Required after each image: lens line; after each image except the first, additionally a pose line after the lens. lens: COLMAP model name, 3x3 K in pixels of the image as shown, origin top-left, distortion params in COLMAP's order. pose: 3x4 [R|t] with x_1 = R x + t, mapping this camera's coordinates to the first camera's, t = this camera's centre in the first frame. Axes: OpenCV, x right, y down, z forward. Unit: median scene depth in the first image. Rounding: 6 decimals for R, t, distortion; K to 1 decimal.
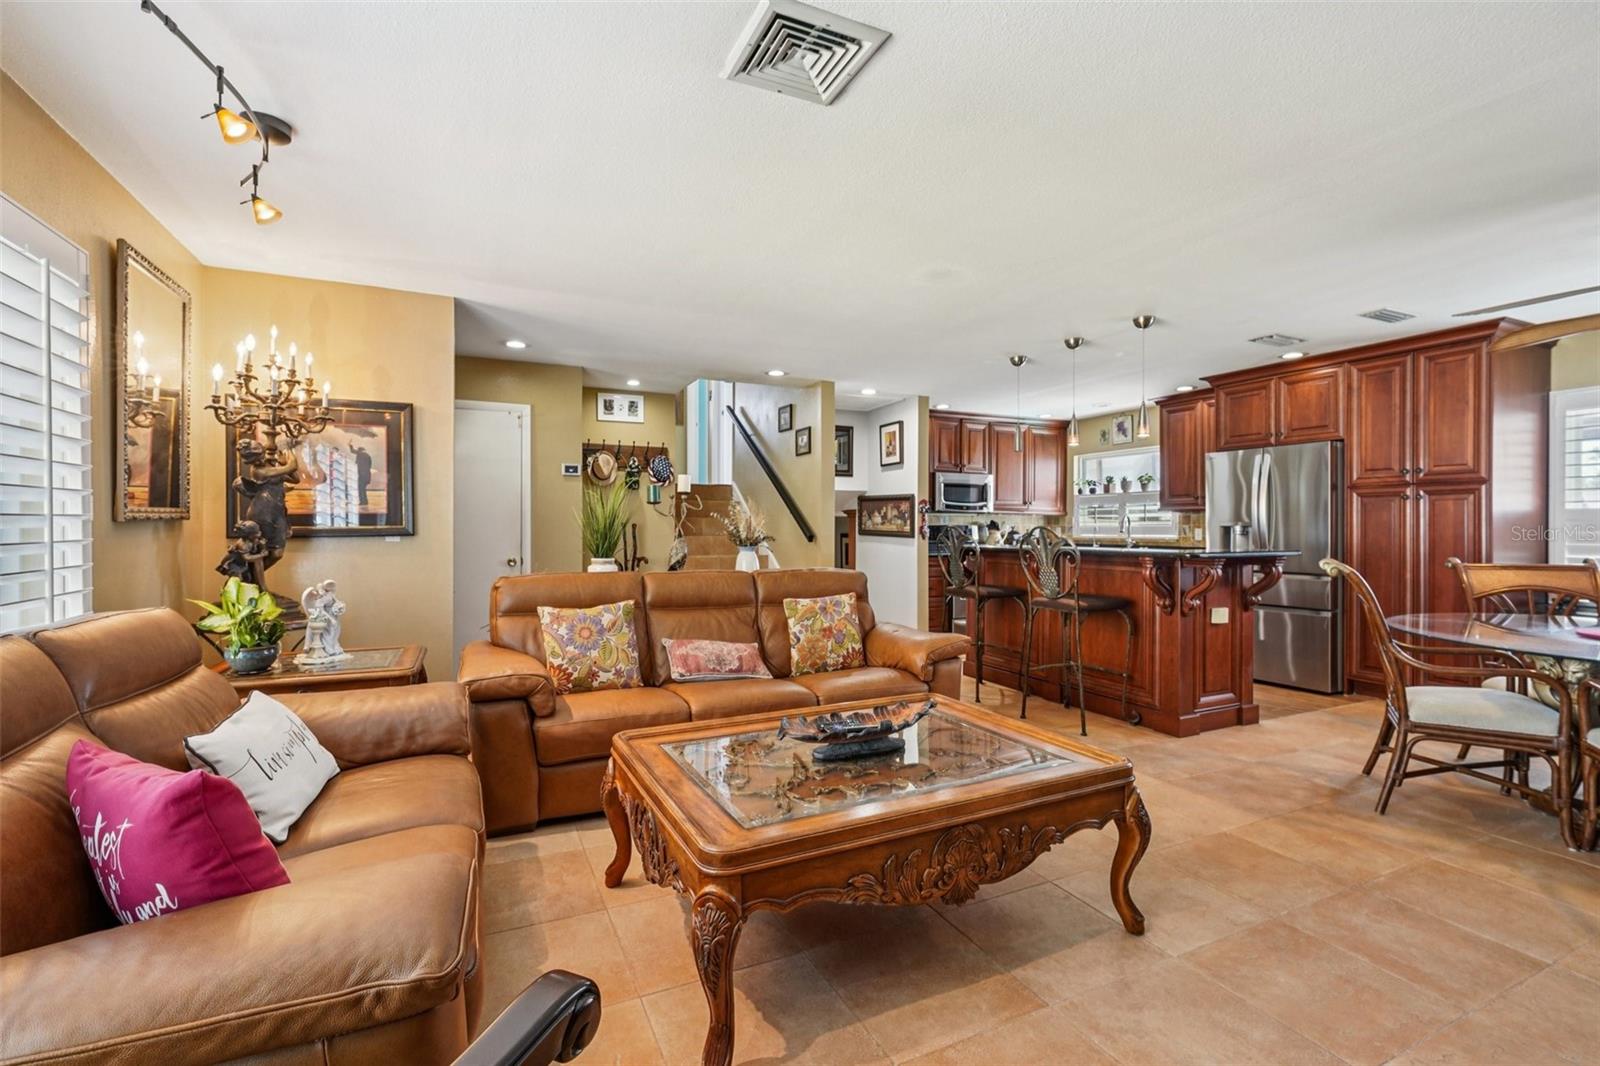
lens RADIAL K [[694.1, 0, 786.8], [0, 694.1, 527.4], [0, 0, 1]] dist [-0.017420, 0.001352]
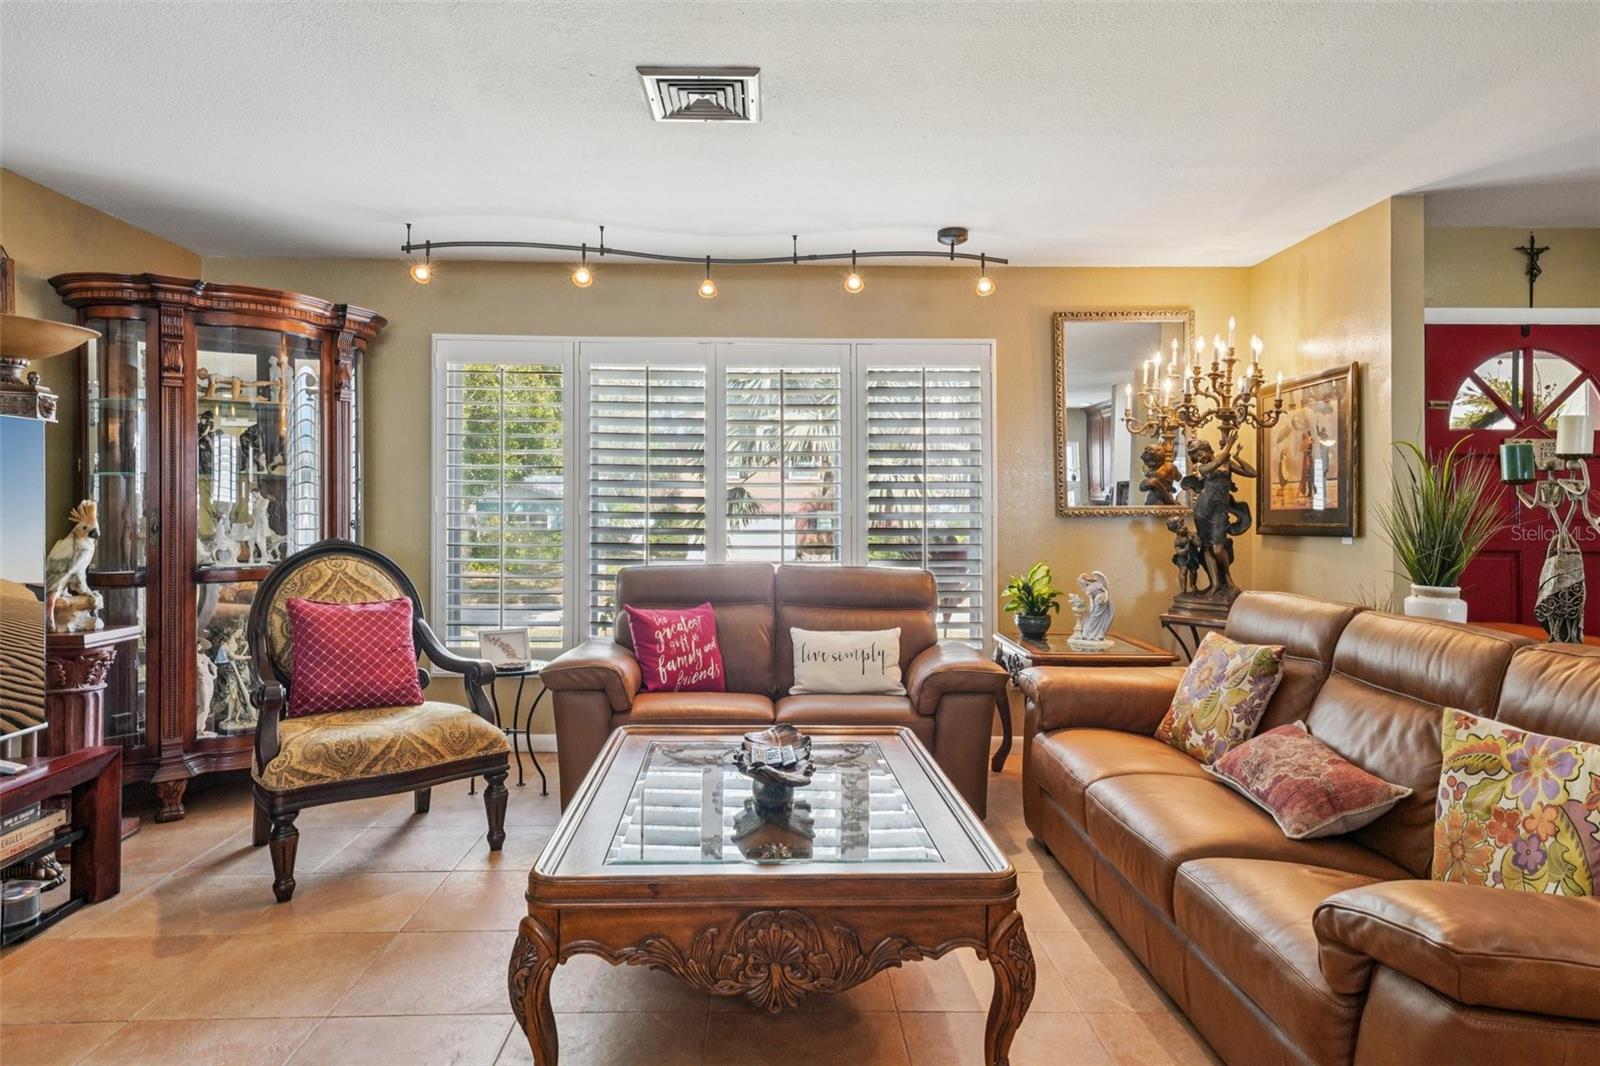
lens RADIAL K [[976.7, 0, 777.2], [0, 976.7, 504.1], [0, 0, 1]] dist [0.003782, 0.002347]
pose [[-0.397452, -0.008141, -0.917587, 0.407584], [-0.007642, 0.999955, -0.005561, -0.007717], [0.917591, 0.004802, -0.397497, 0.501744]]
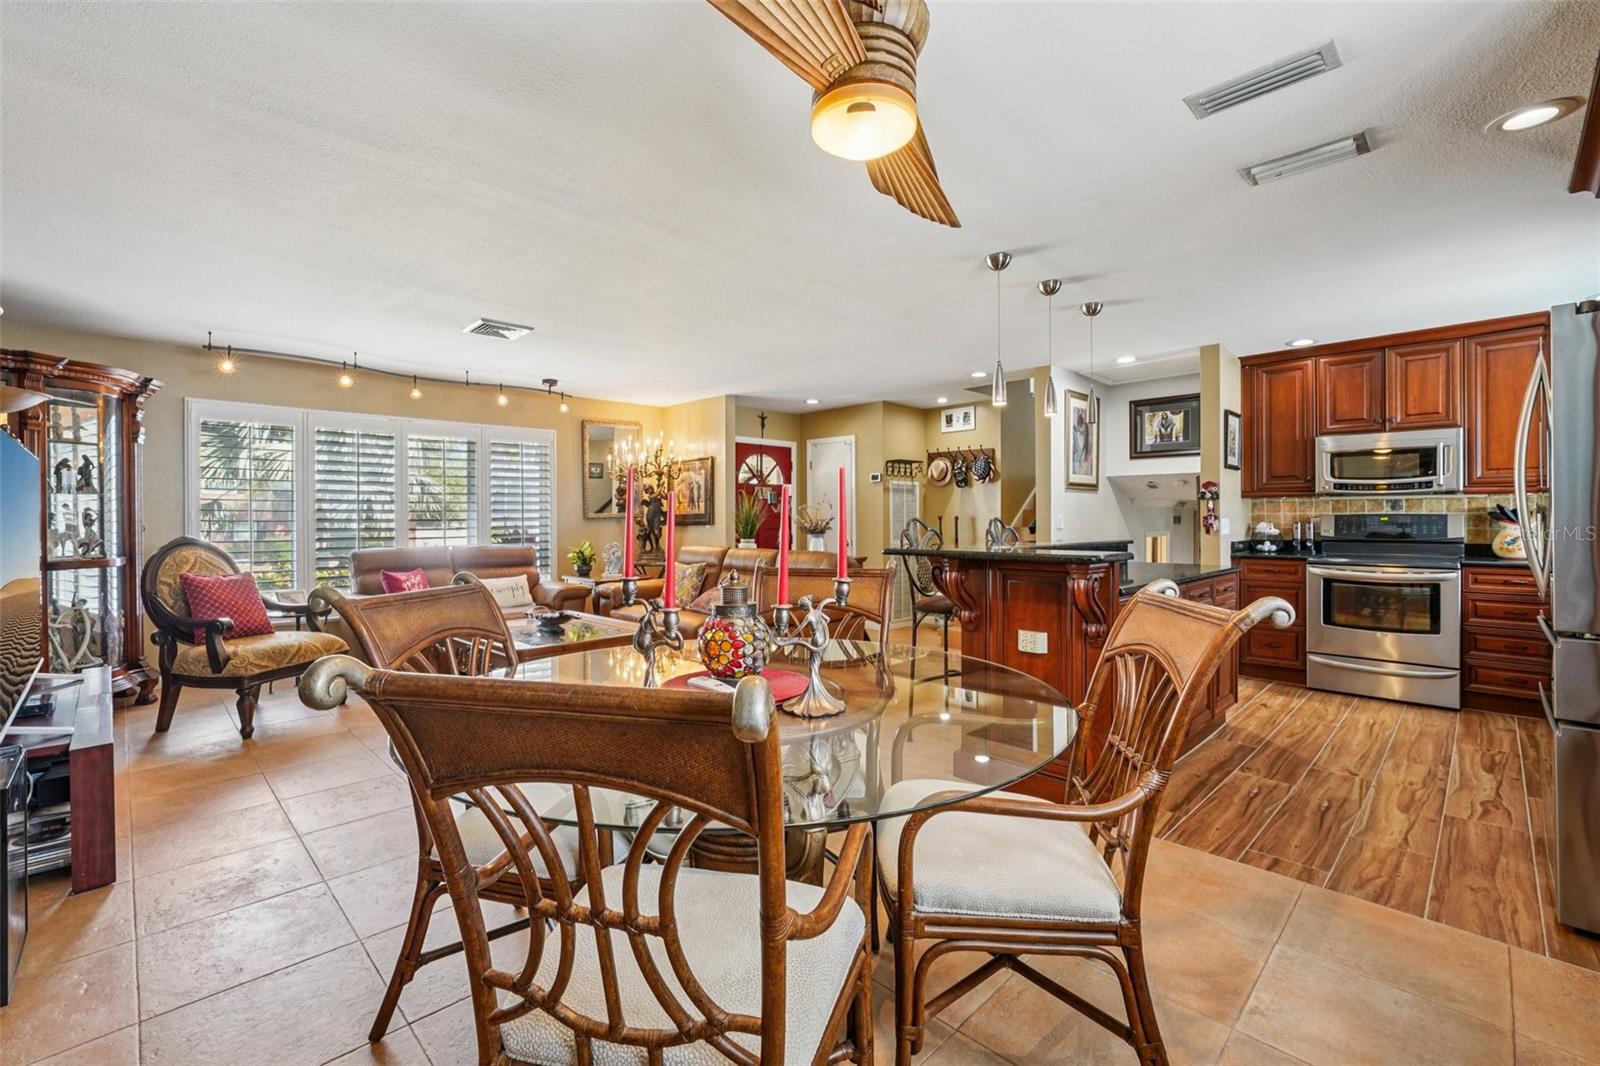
lens RADIAL K [[677.4, 0, 801.8], [0, 677.4, 517.8], [0, 0, 1]] dist [-0.004802, -0.000197]
pose [[0.357778, -0.003418, -0.933800, 0.770461], [0.004960, 0.999986, -0.001760, -0.001717], [0.933793, -0.004002, 0.357790, 0.332475]]
